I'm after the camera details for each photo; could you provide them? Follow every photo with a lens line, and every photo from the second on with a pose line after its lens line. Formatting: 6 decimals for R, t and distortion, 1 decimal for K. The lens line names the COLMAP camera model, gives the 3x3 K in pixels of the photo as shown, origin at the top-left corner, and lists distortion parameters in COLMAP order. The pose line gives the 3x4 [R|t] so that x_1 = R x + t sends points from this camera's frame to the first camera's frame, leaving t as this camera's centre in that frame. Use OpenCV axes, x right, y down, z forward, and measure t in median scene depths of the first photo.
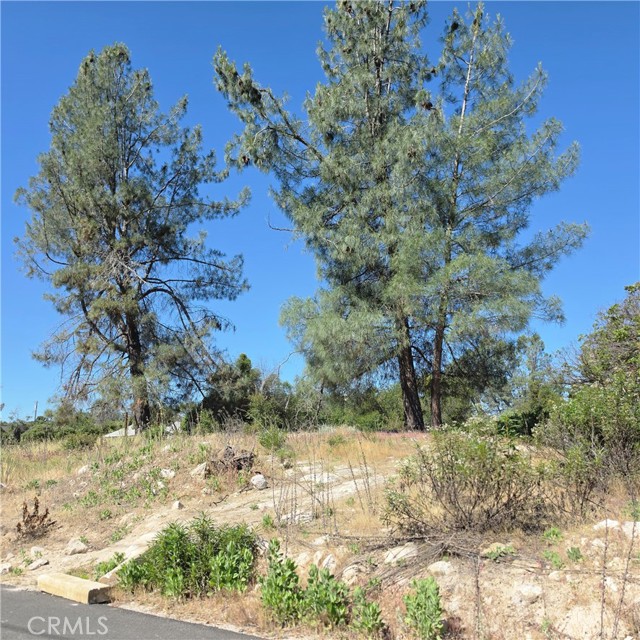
lens RADIAL K [[582.9, 0, 329.4], [0, 582.9, 330.1], [0, 0, 1]] dist [0.112556, -0.173034]
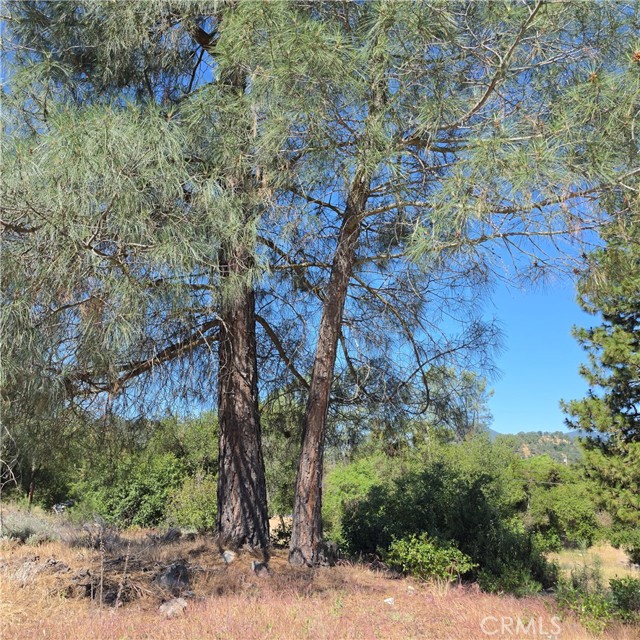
lens RADIAL K [[582.9, 0, 325.4], [0, 582.9, 319.6], [0, 0, 1]] dist [0.112556, -0.173034]
pose [[0.950231, 0.114215, 0.289854, 0.100503], [-0.091805, 0.991718, -0.089814, 0.089371], [-0.297711, 0.058734, 0.952848, 0.846324]]
